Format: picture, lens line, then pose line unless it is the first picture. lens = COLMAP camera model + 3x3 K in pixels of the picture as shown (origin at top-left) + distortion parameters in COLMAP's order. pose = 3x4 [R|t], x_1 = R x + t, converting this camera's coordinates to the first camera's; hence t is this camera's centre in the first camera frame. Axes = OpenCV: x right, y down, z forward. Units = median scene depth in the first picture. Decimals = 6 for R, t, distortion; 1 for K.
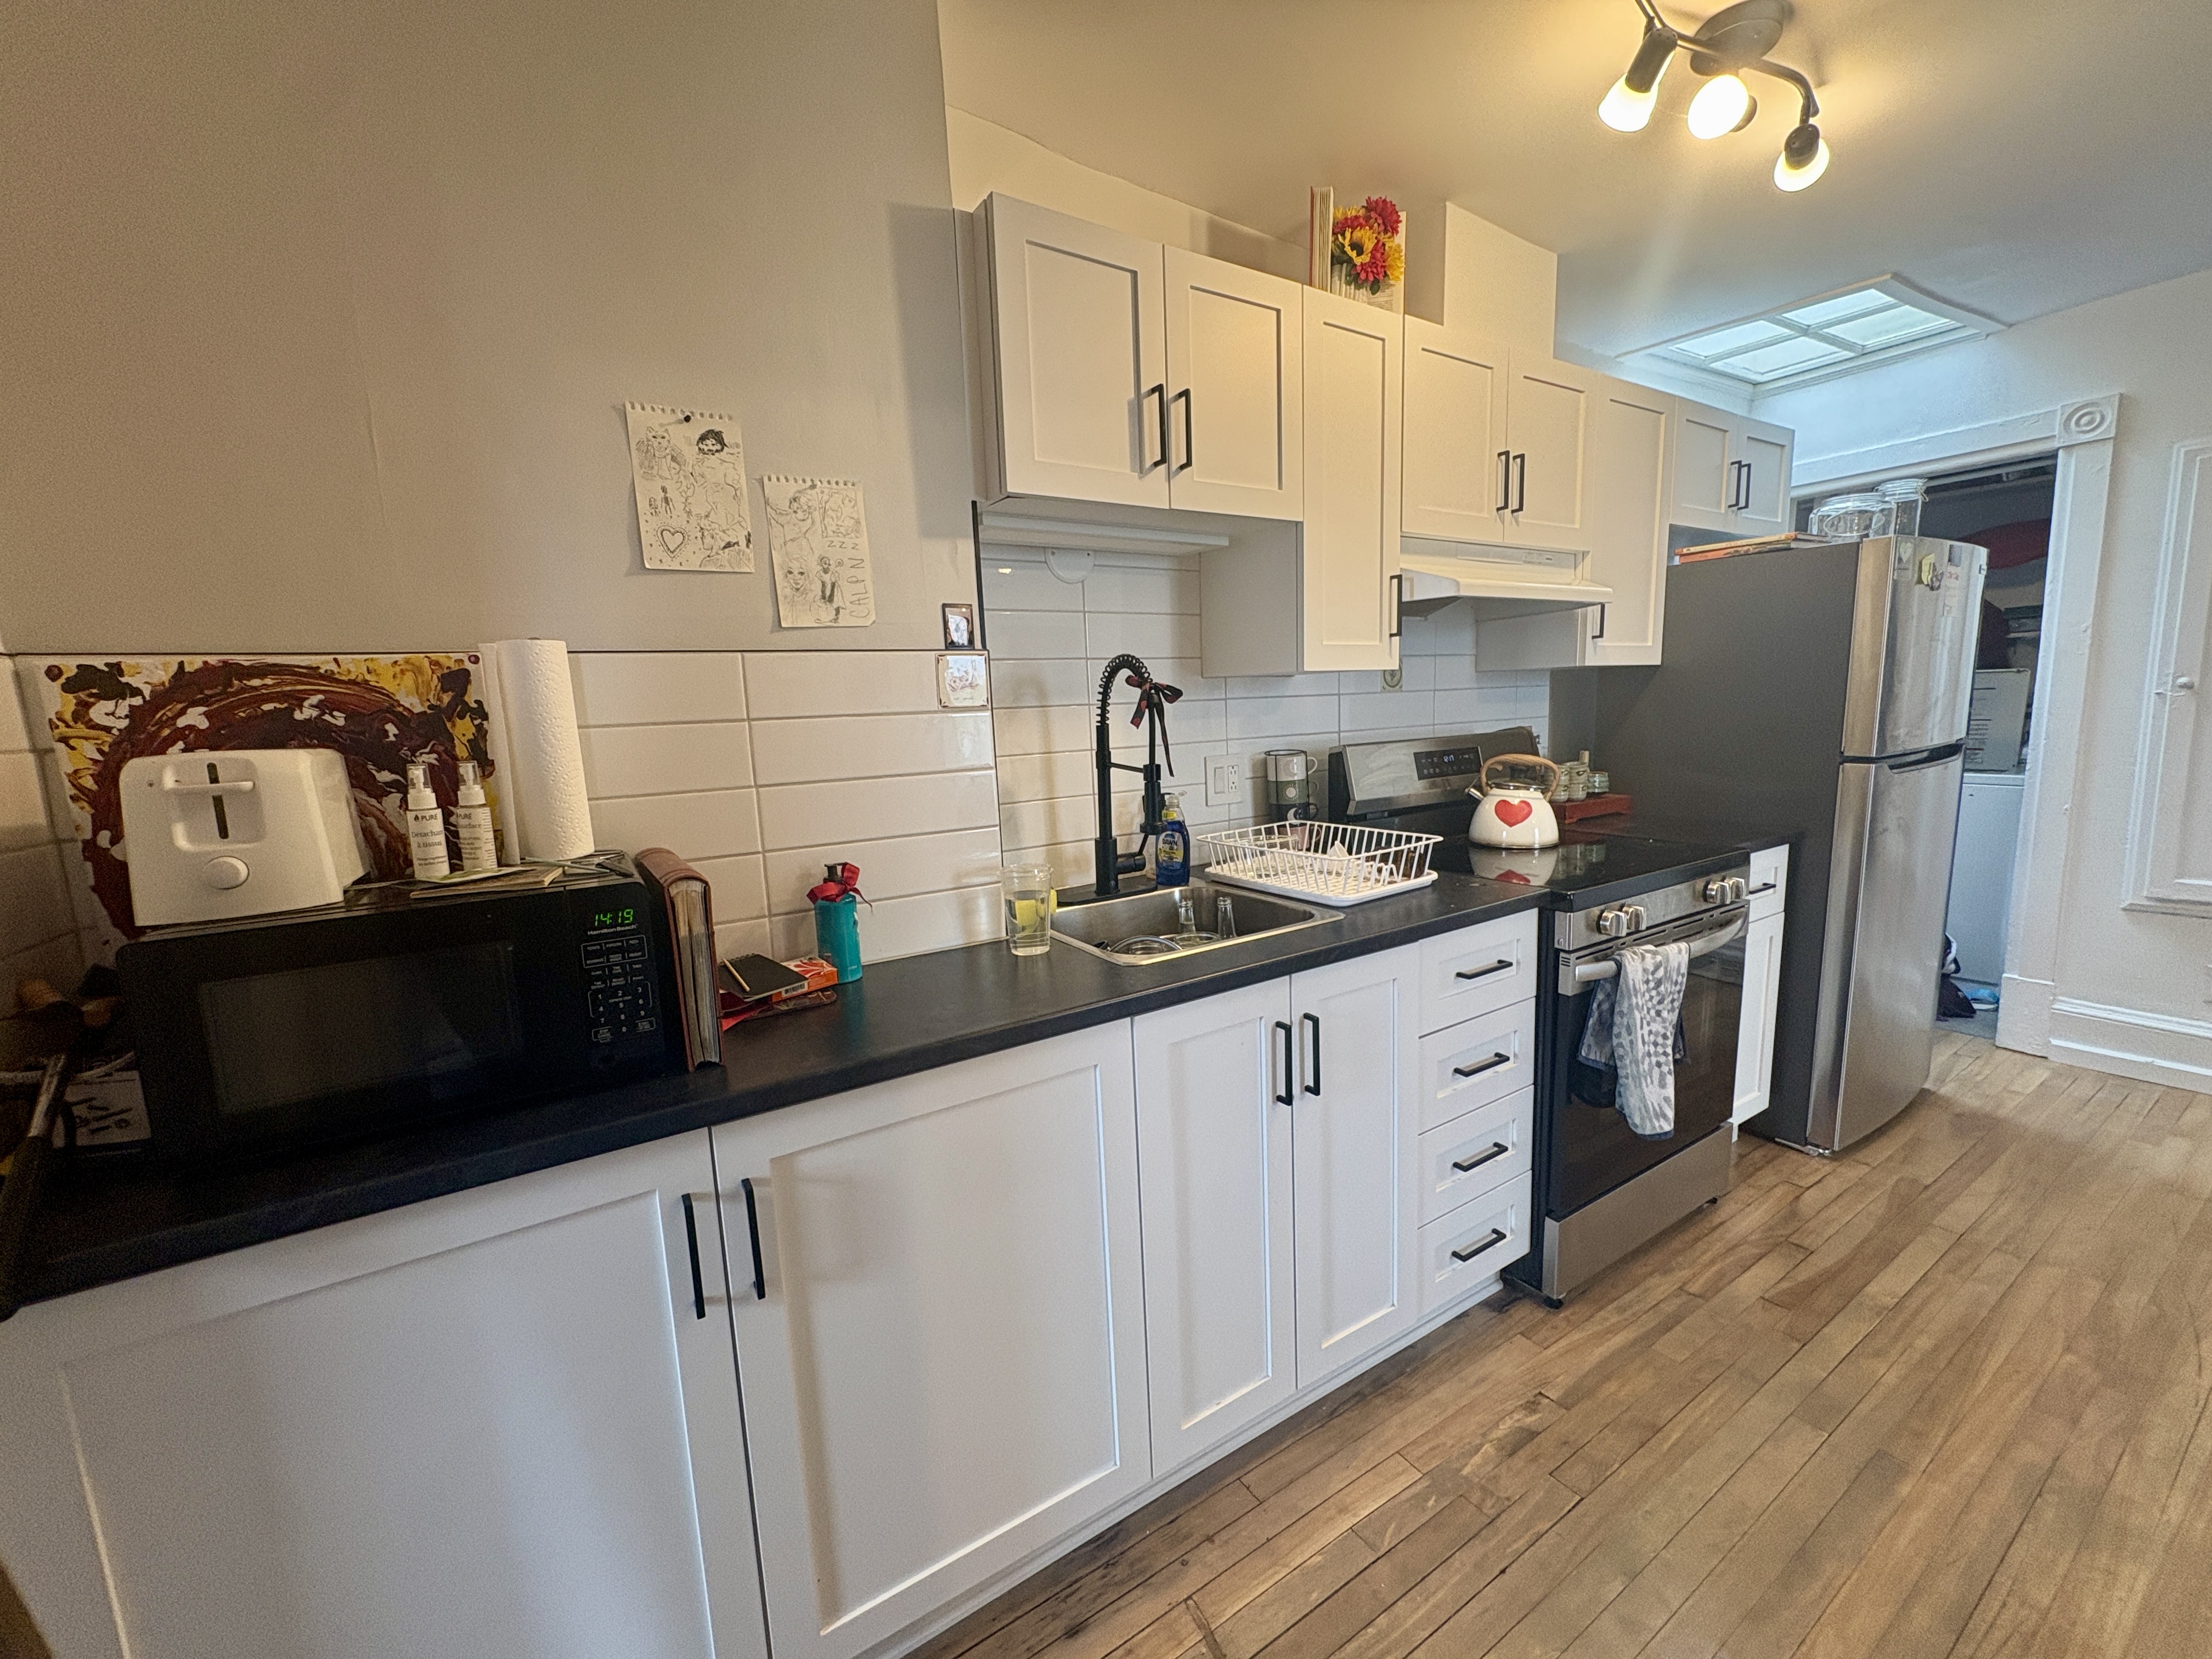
lens RADIAL K [[884.6, 0, 1106.0], [0, 884.6, 829.5], [0, 0, 1]] dist [0.001616, -0.000583]
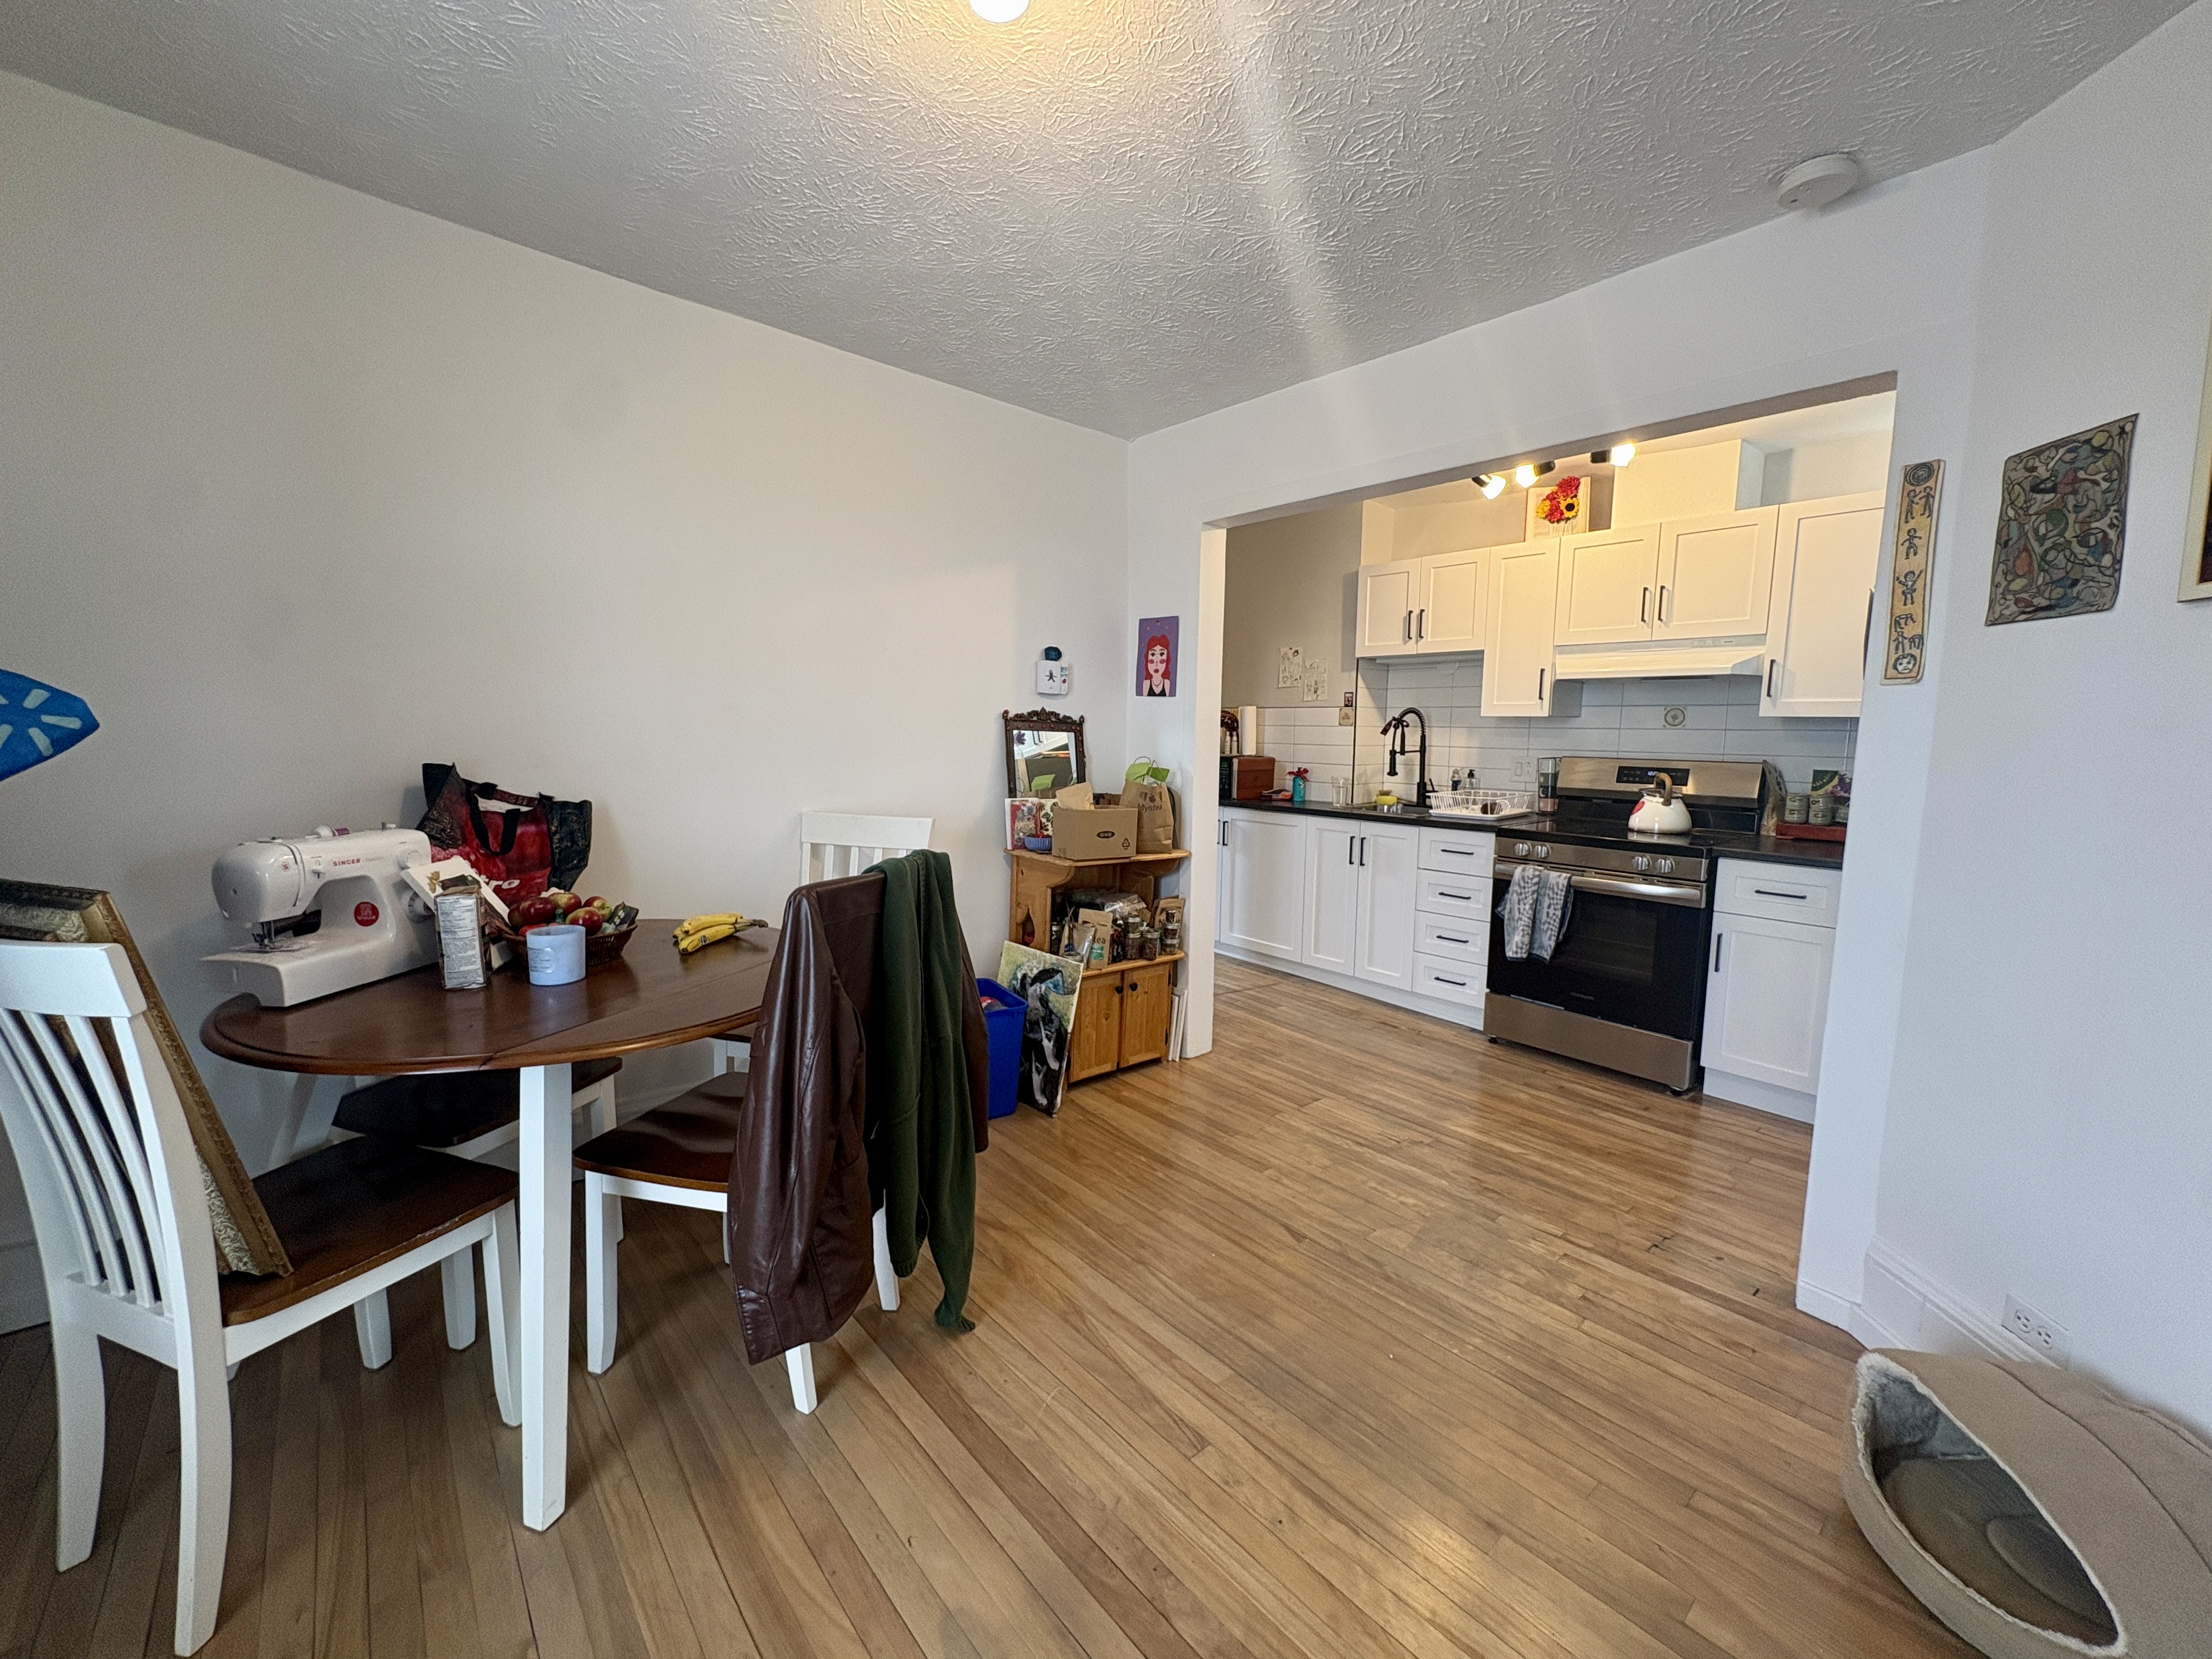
lens RADIAL K [[889.4, 0, 1103.7], [0, 889.4, 827.5], [0, 0, 1]] dist [0.001623, 0.000077]
pose [[0.141940, 0.155804, -0.977537, 2.922072], [-0.156633, 0.978629, 0.133235, -0.072908], [0.977404, 0.134203, 0.163311, -0.297118]]
